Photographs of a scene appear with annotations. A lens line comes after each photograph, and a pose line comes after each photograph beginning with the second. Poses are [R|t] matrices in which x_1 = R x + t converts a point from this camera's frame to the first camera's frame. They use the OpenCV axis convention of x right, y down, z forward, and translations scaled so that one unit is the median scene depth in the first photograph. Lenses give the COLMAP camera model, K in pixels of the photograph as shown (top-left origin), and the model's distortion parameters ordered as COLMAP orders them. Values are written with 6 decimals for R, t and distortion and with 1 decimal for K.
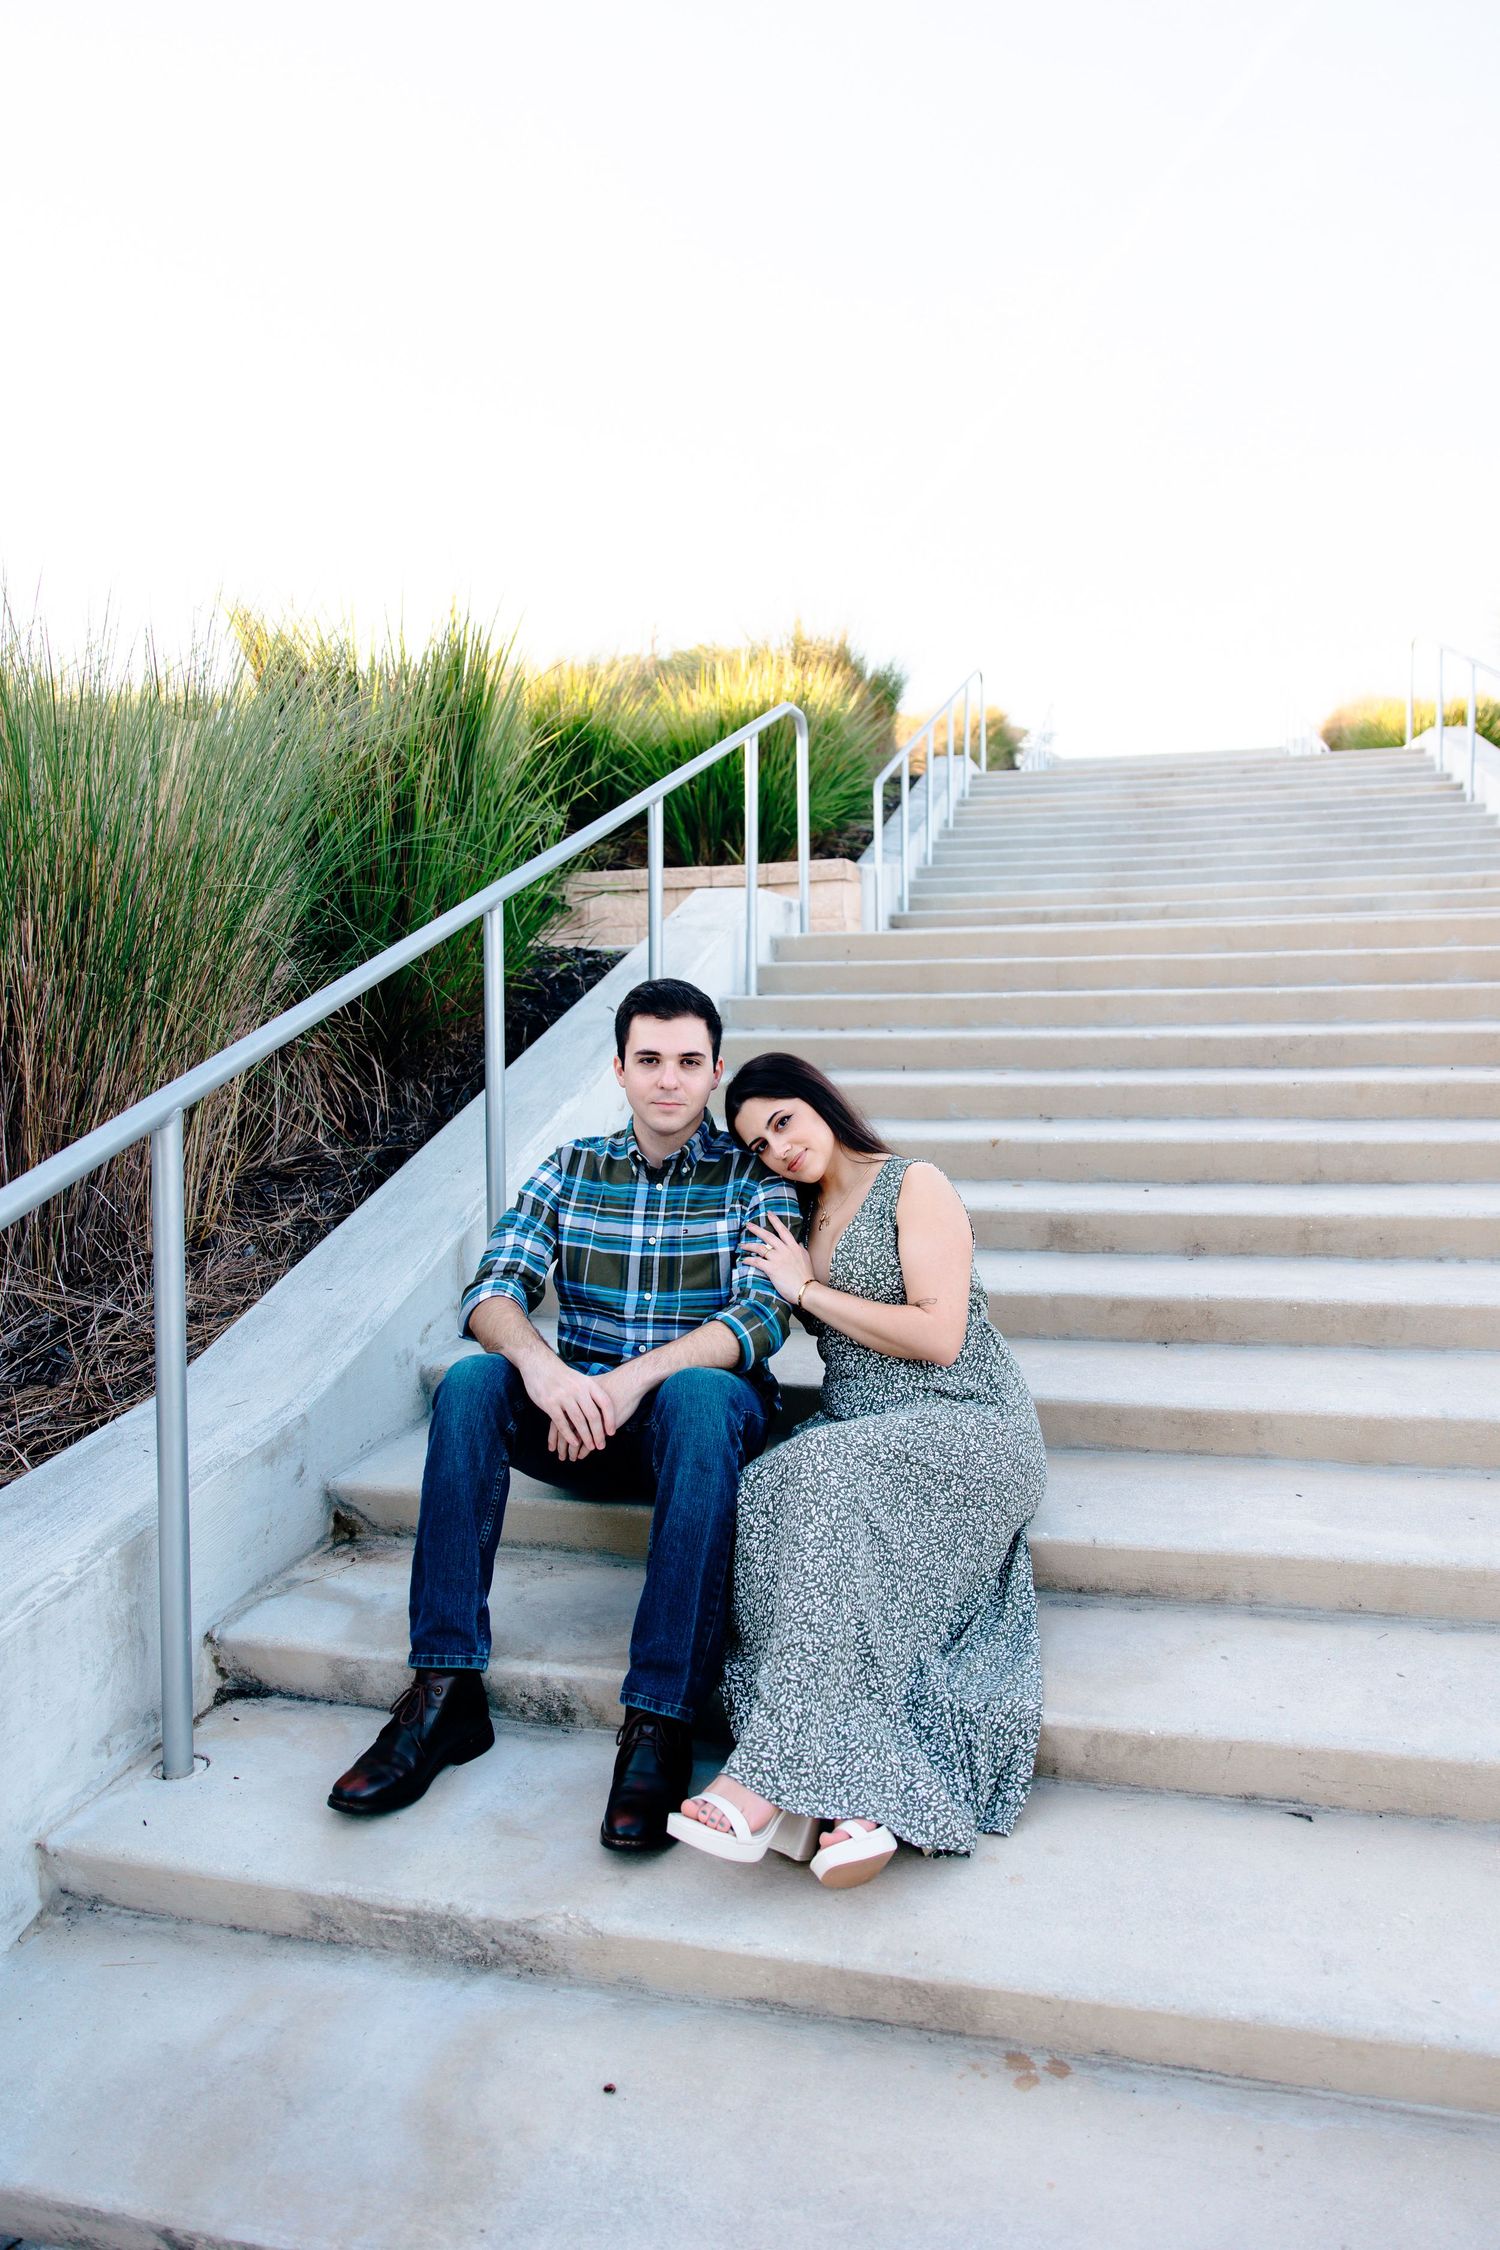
lens RADIAL K [[1521.9, 0, 744.0], [0, 1521.9, 1117.8], [0, 0, 1]] dist [0.001318, 0.001742]
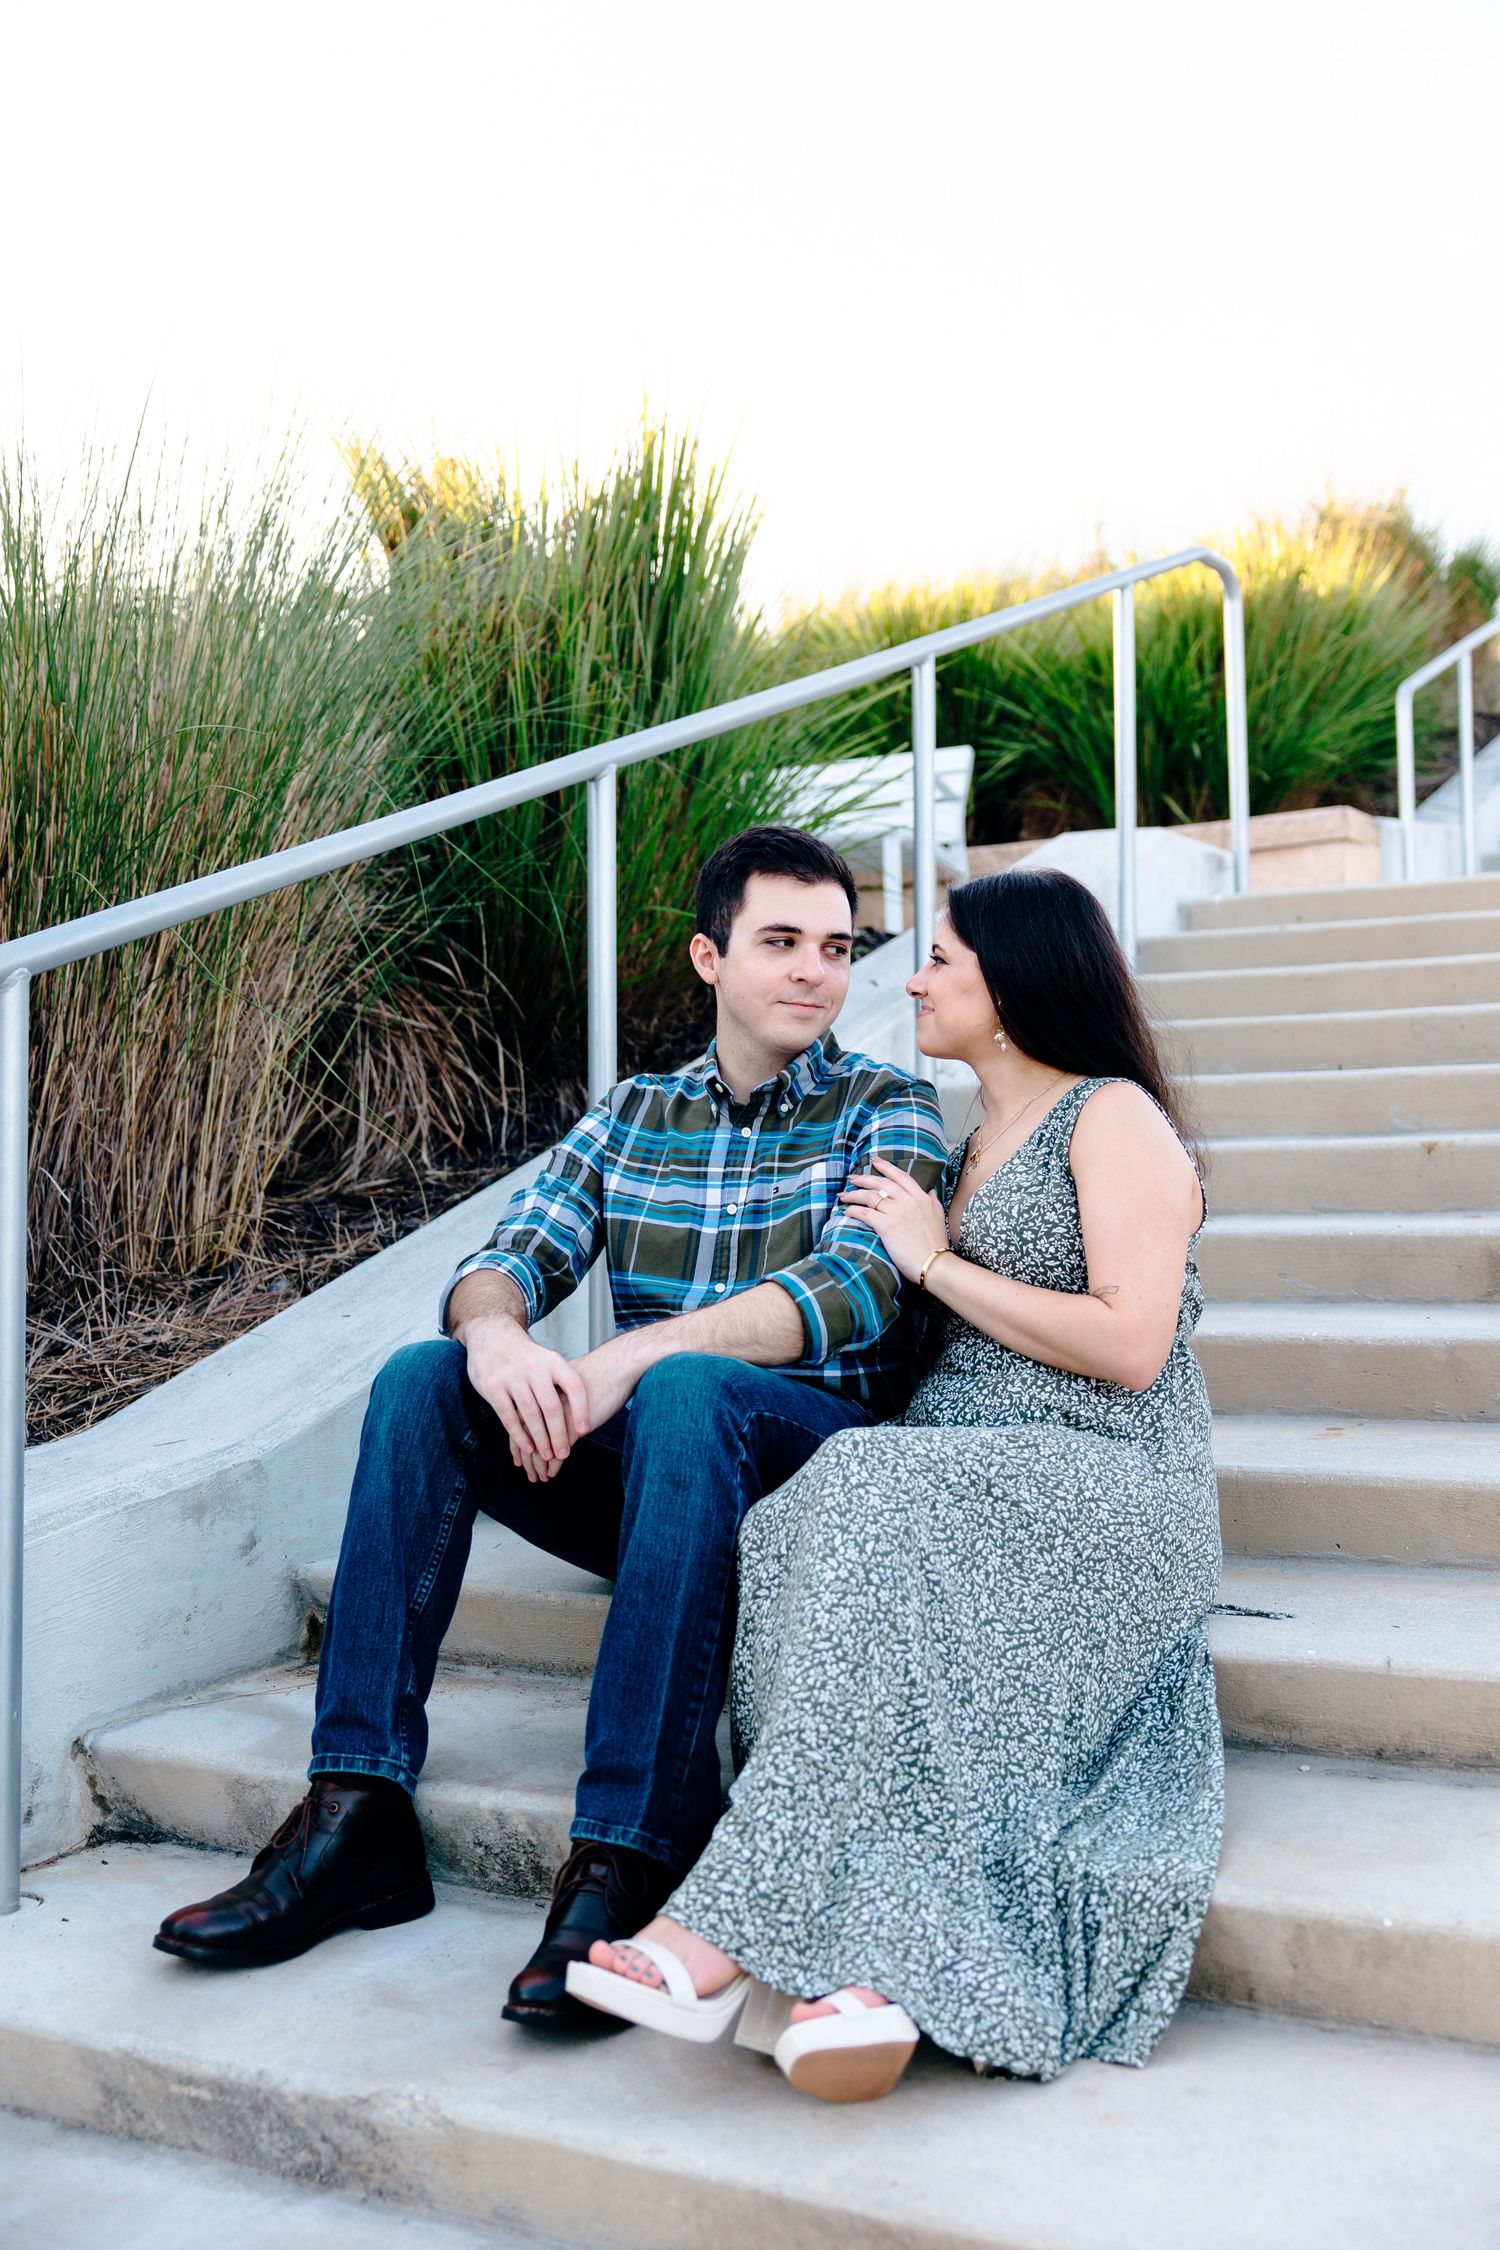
lens RADIAL K [[2333.5, 0, 749.1], [0, 2333.5, 973.4], [0, 0, 1]] dist [-0.007423, 0.004133]
pose [[0.967704, -0.038137, -0.249189, 0.253378], [0.003343, 0.990345, -0.138582, 0.145078], [0.252068, 0.133273, 0.958488, -0.015370]]
